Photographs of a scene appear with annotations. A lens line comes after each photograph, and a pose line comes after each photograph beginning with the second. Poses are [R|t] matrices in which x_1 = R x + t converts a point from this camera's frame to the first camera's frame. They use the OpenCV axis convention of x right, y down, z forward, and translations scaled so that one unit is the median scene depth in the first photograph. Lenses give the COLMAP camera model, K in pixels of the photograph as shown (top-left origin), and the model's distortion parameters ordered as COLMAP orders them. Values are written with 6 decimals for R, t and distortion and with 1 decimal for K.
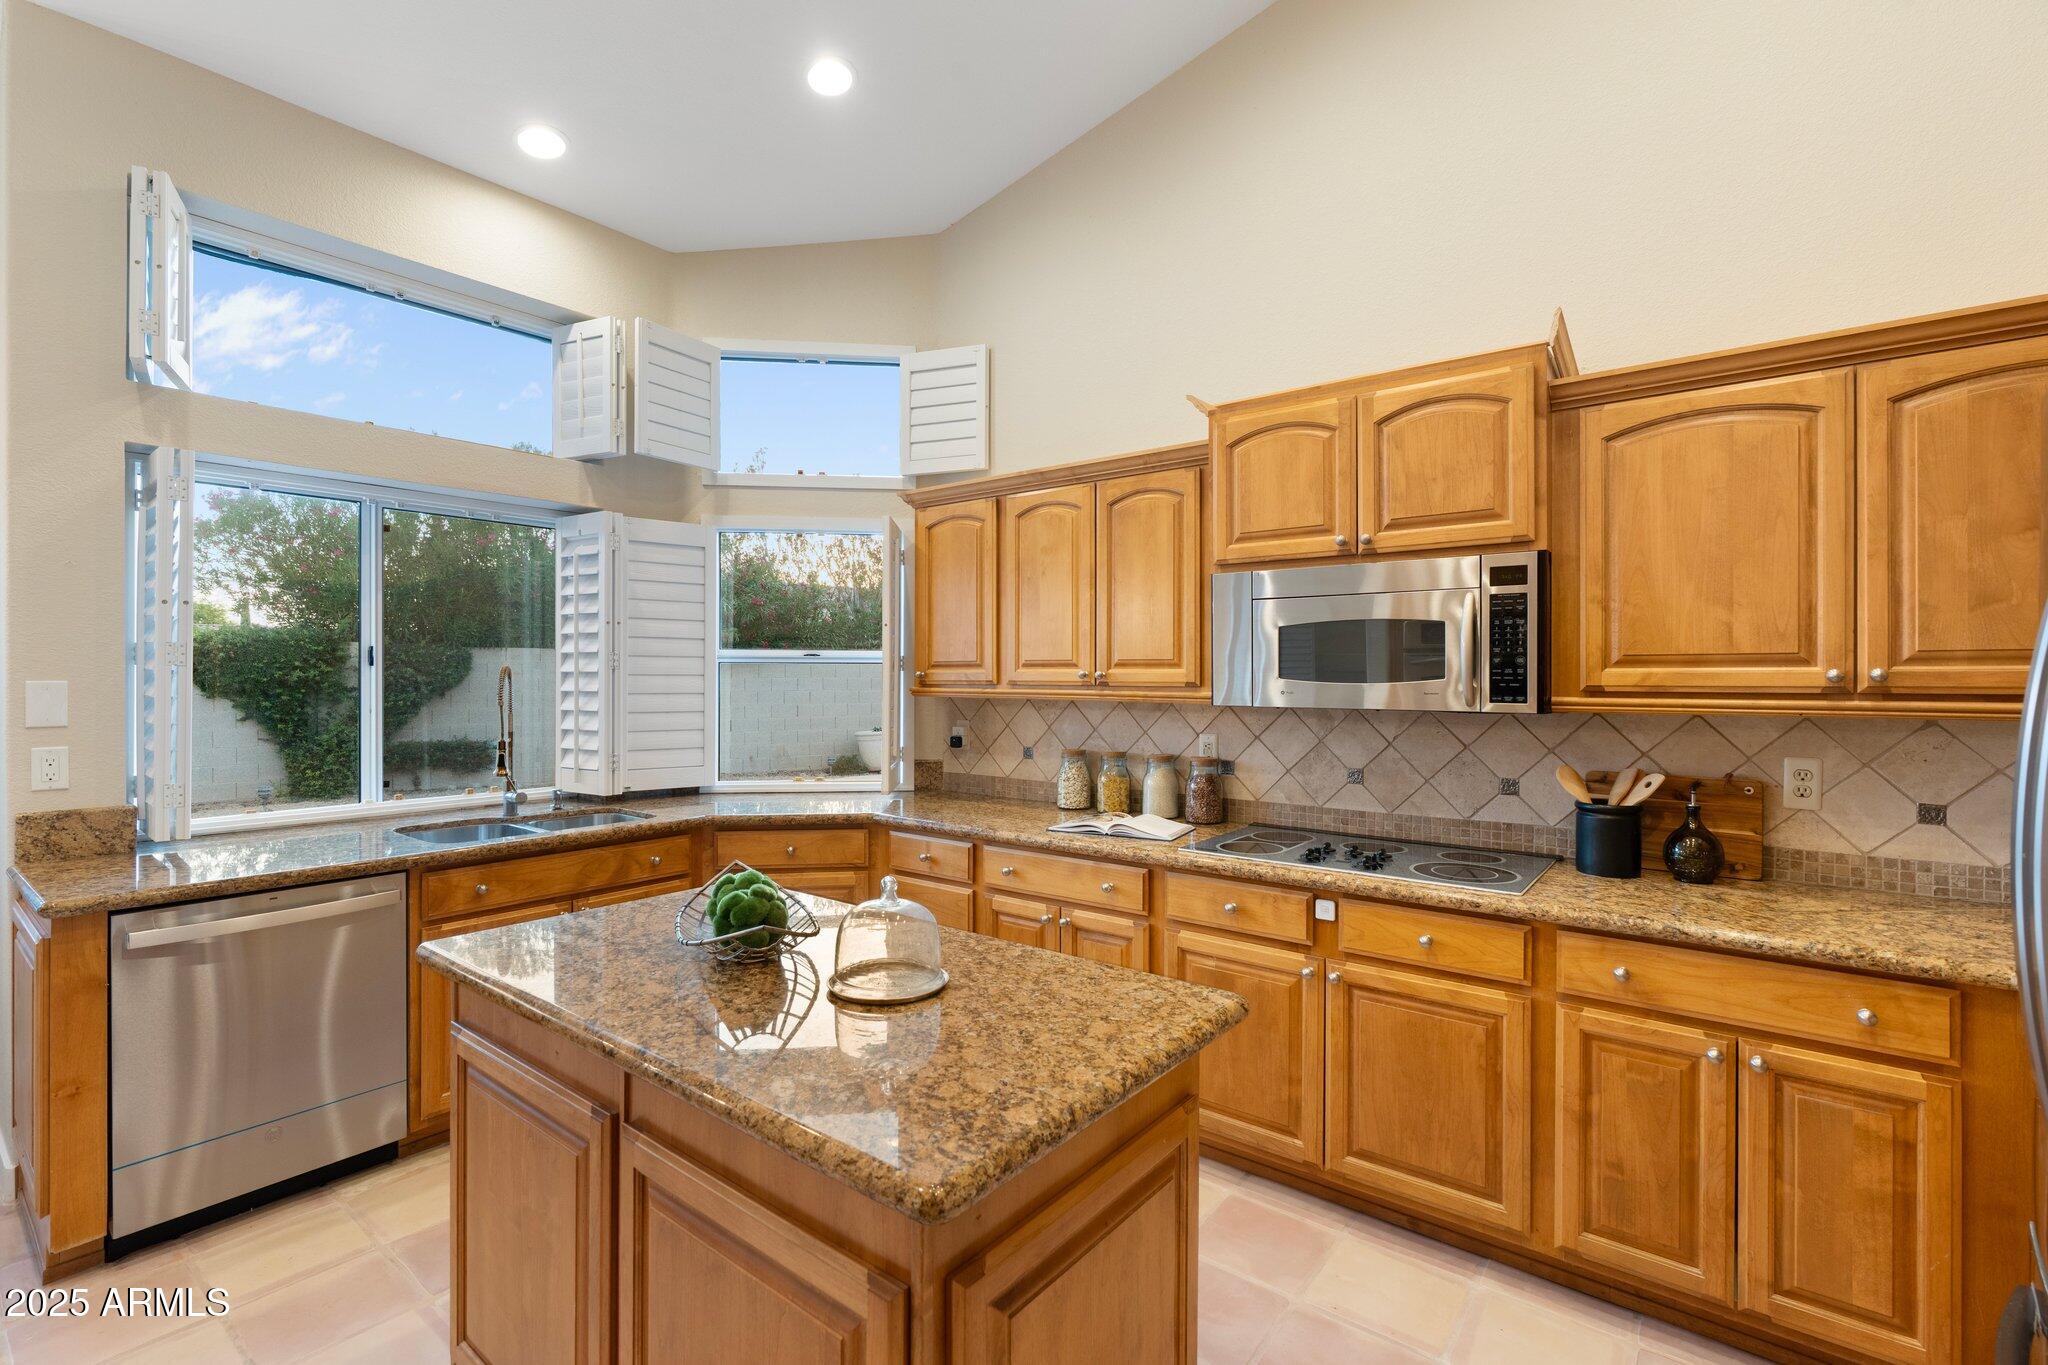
lens RADIAL K [[918.5, 0, 1013.3], [0, 918.5, 670.9], [0, 0, 1]] dist [-0.012097, 0.005484]
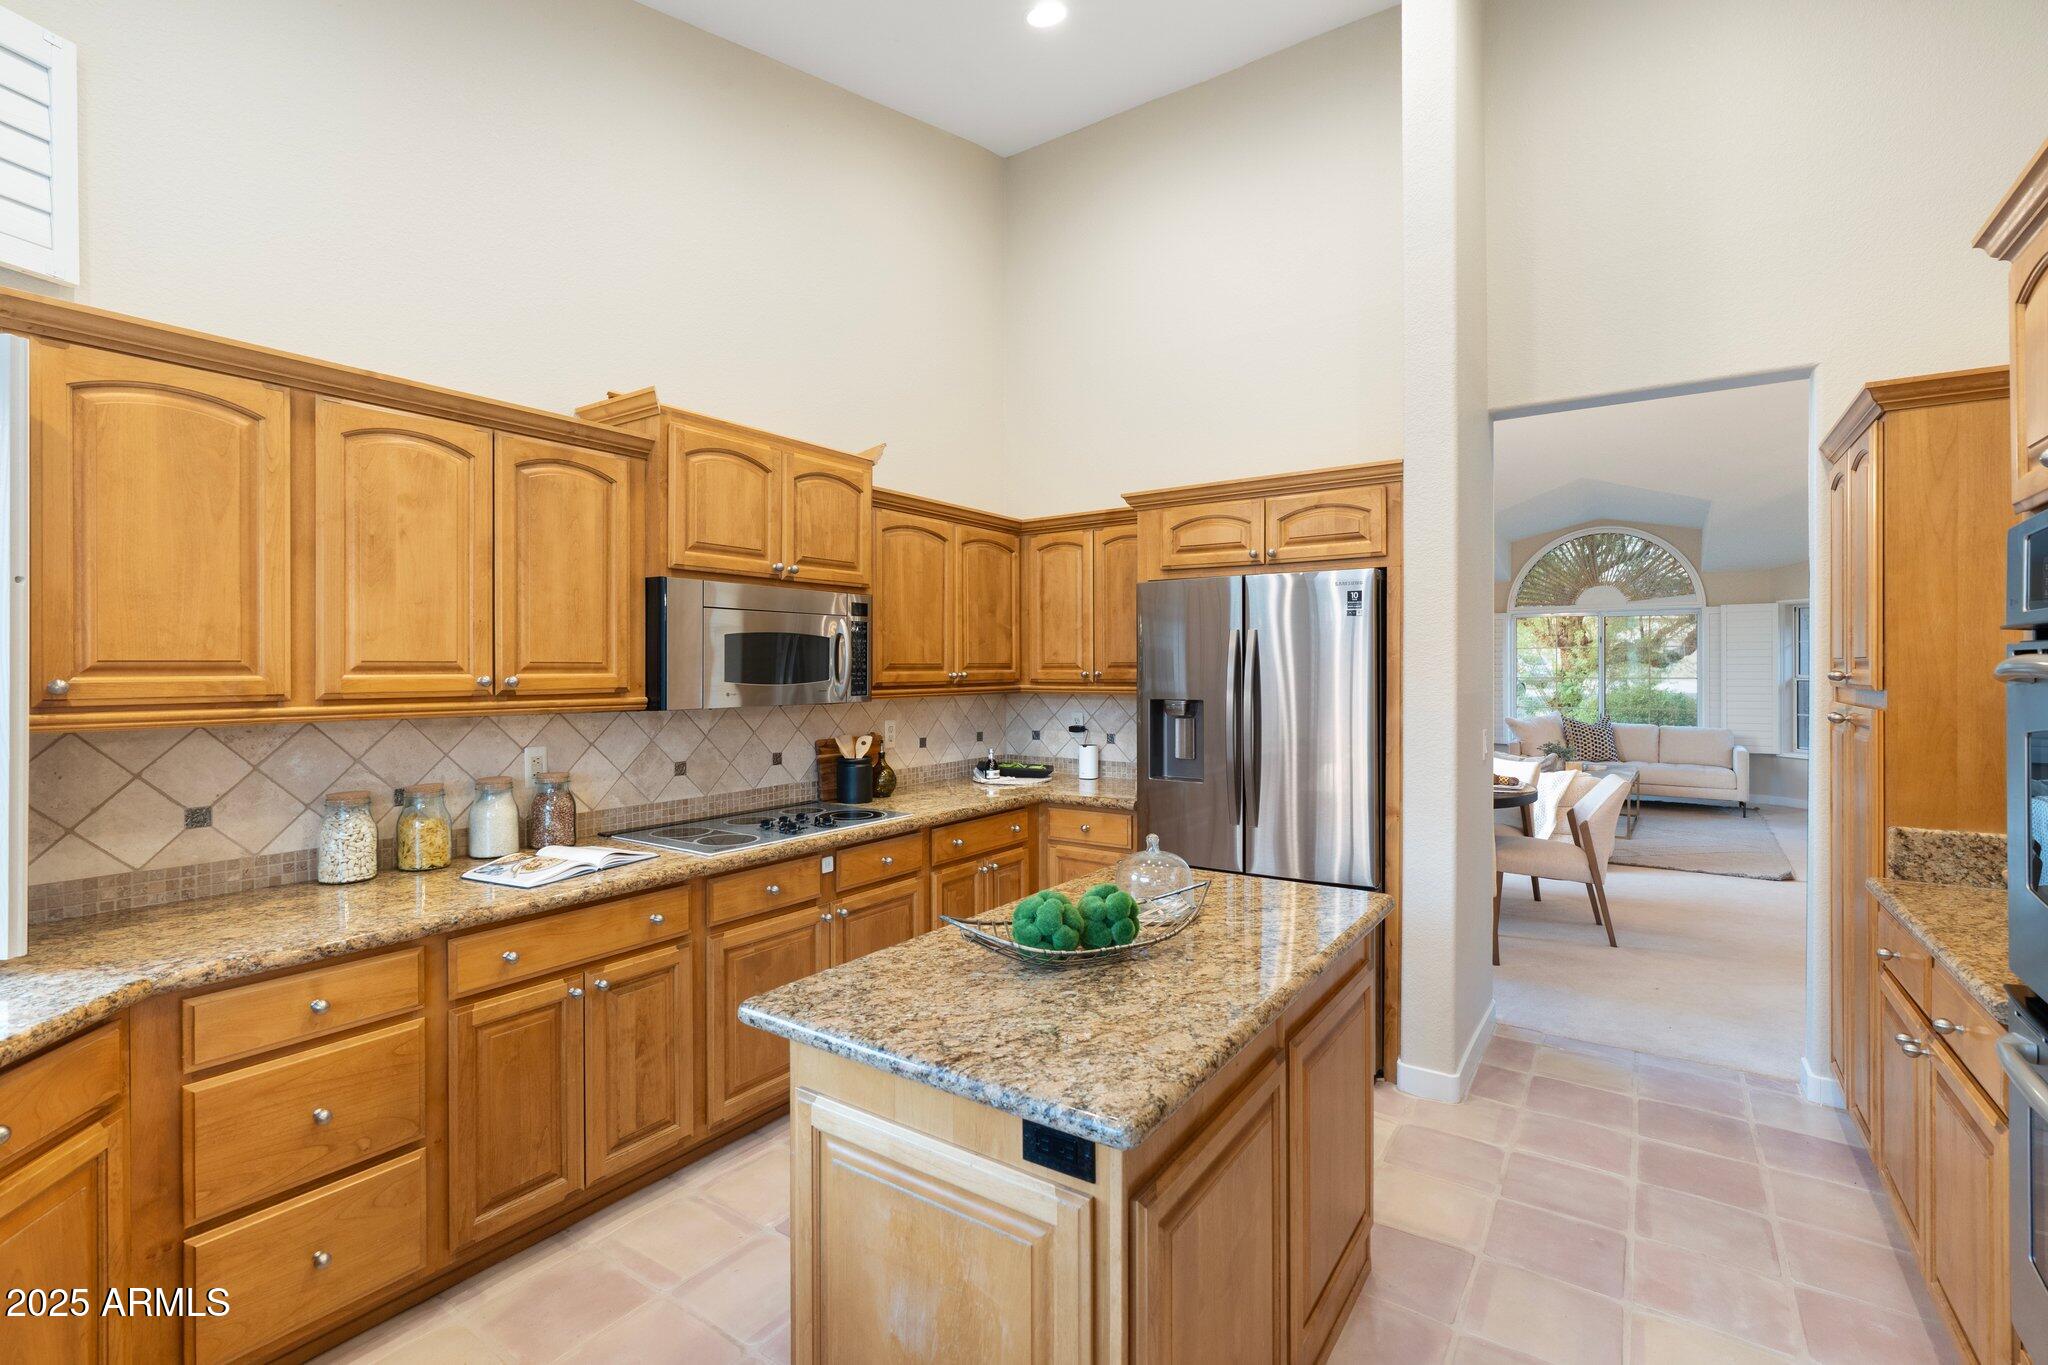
lens RADIAL K [[918.5, 0, 1013.3], [0, 918.5, 670.9], [0, 0, 1]] dist [-0.012097, 0.005484]
pose [[-0.060086, -0.006232, 0.998174, -0.760718], [-0.003856, 0.999974, 0.006011, -0.011879], [-0.998186, -0.003488, -0.060109, 0.667222]]
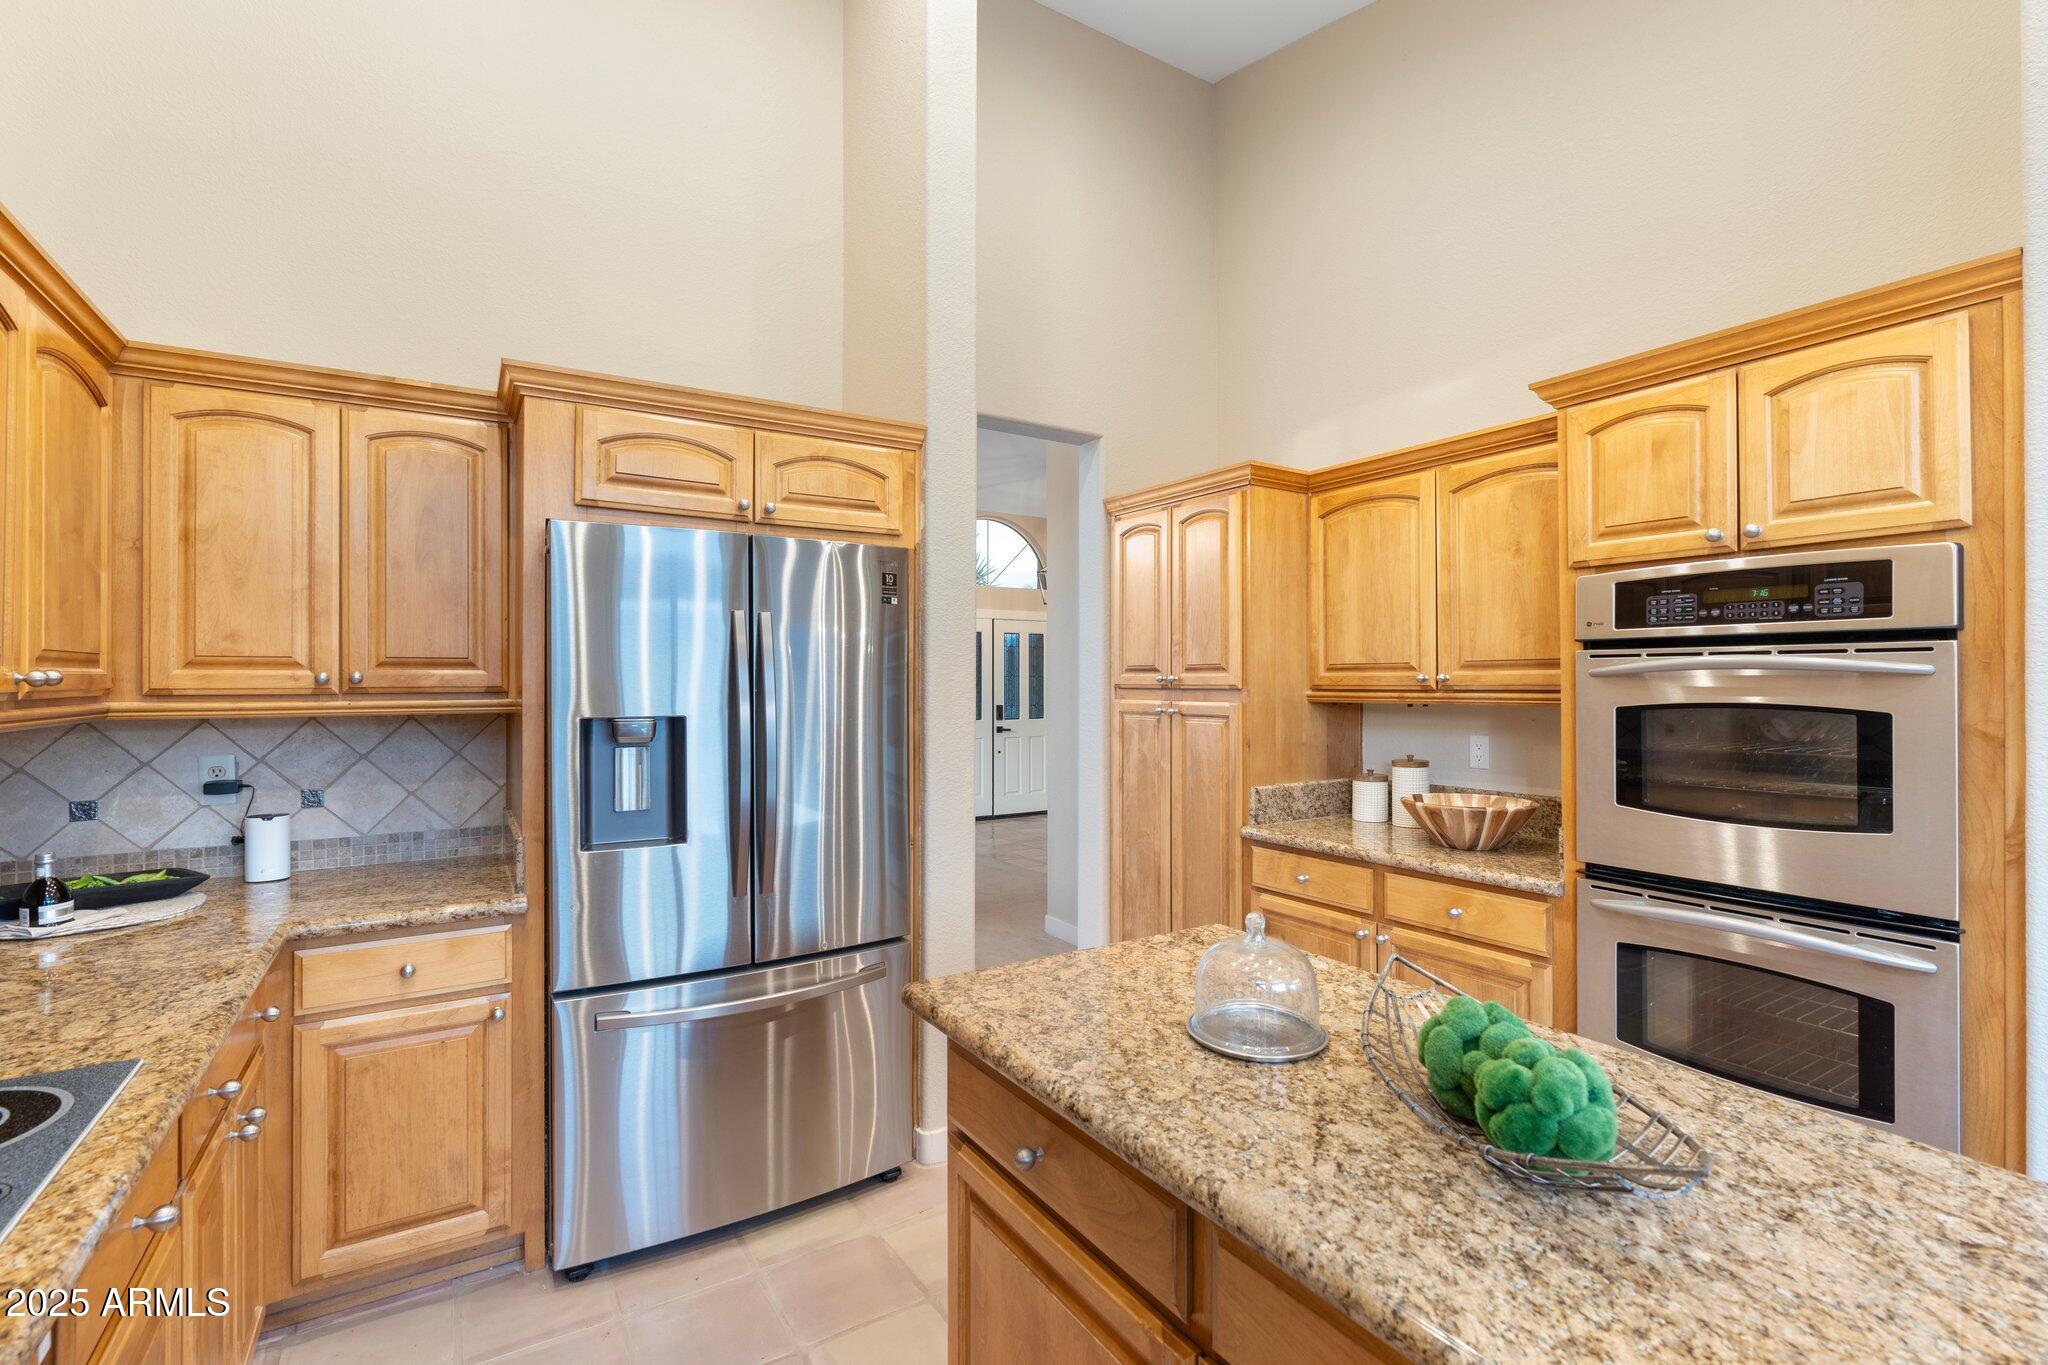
lens RADIAL K [[914.2, 0, 1014.6], [0, 914.2, 676.1], [0, 0, 1]] dist [-0.013014, 0.004517]
pose [[-0.942962, -0.000021, 0.332900, -0.107709], [-0.003832, 0.999934, -0.010792, 0.005859], [-0.332878, -0.011452, -0.942900, 0.980564]]
